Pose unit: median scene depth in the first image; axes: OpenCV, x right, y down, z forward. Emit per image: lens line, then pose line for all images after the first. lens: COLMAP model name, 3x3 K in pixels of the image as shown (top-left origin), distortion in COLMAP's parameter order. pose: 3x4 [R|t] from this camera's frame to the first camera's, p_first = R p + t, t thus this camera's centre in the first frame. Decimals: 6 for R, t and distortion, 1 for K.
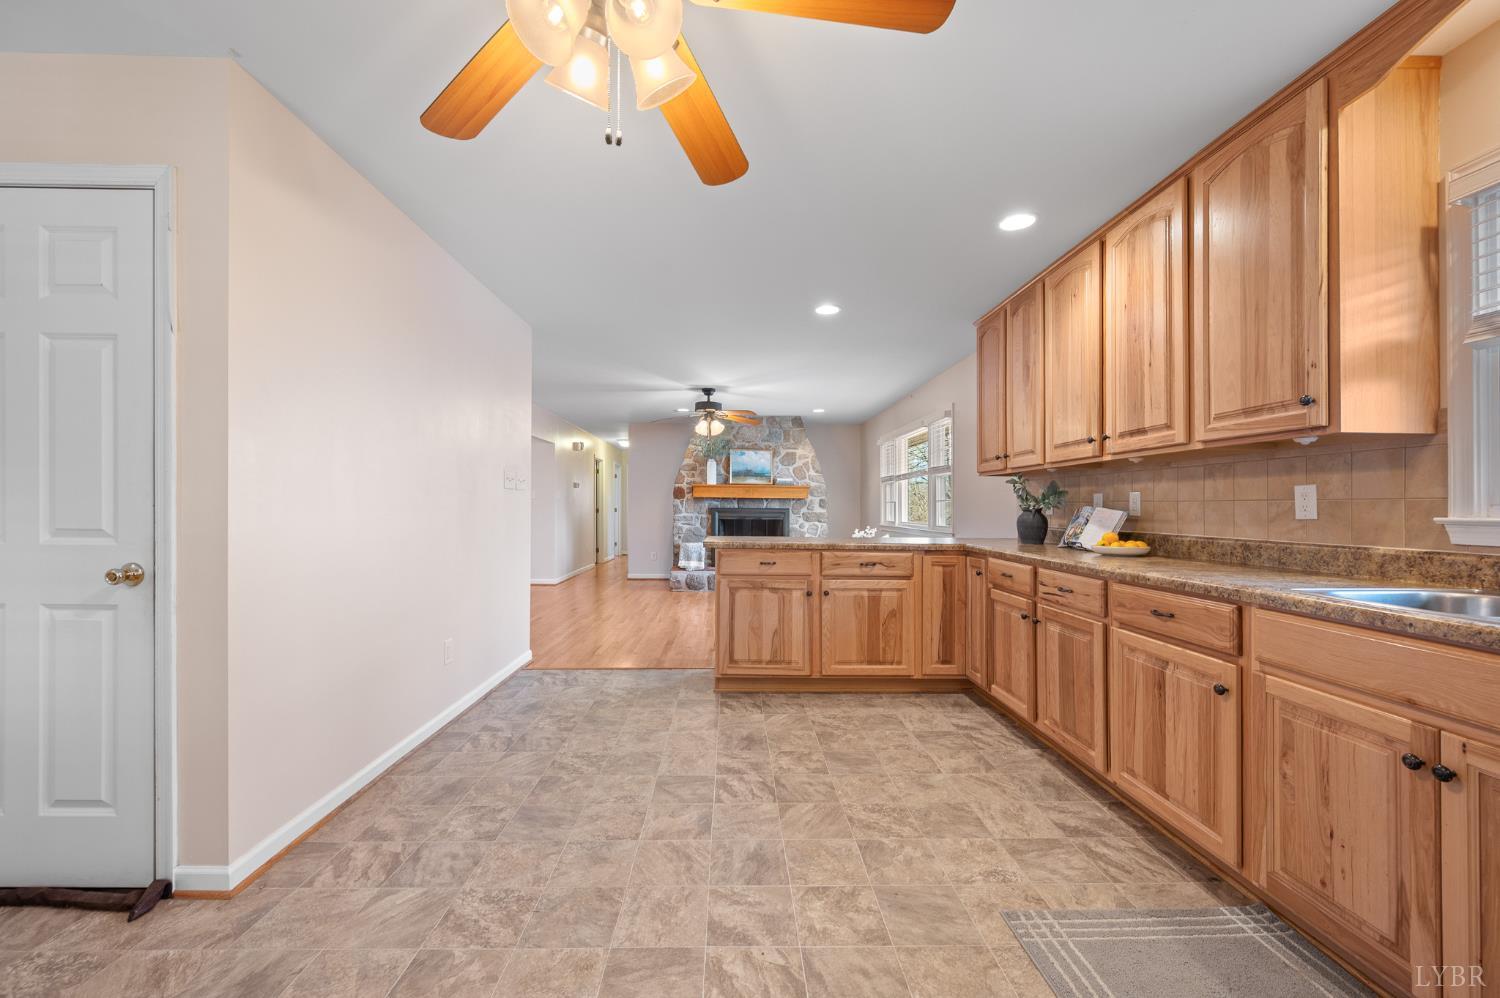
lens RADIAL K [[595.9, 0, 736.3], [0, 595.9, 502.3], [0, 0, 1]] dist [-0.001690, 0.000061]
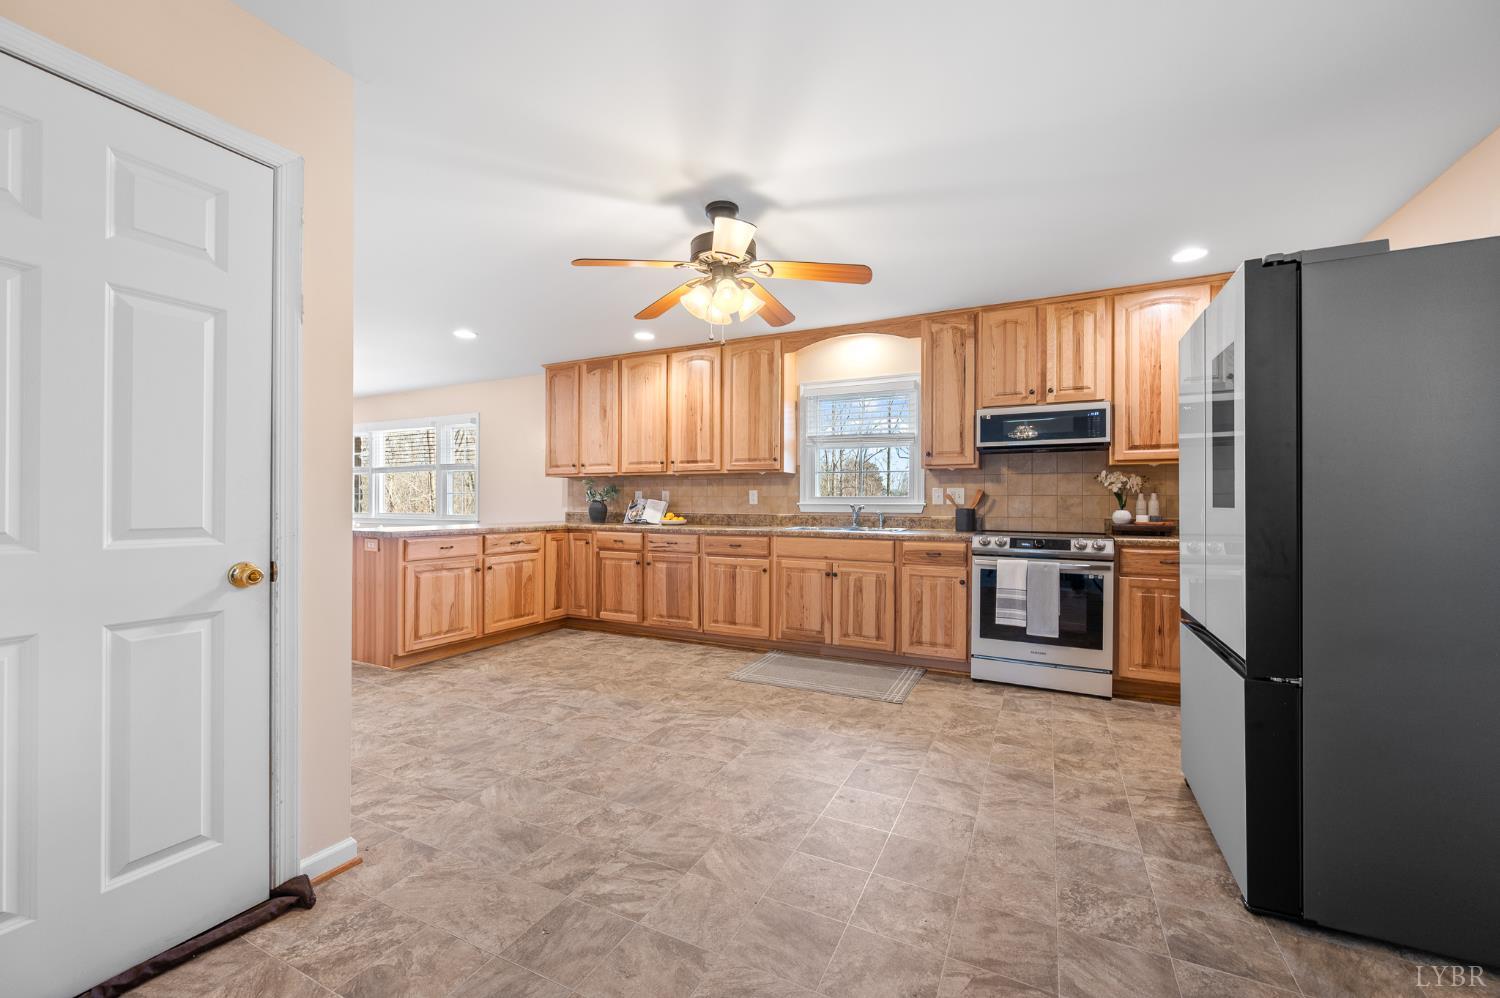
lens RADIAL K [[595.9, 0, 735.8], [0, 595.9, 501.6], [0, 0, 1]] dist [-0.001690, 0.000061]
pose [[0.475826, -0.005290, 0.879523, -1.103273], [-0.007120, 0.999926, 0.009866, -0.005341], [-0.879511, -0.010957, 0.475753, -0.084032]]
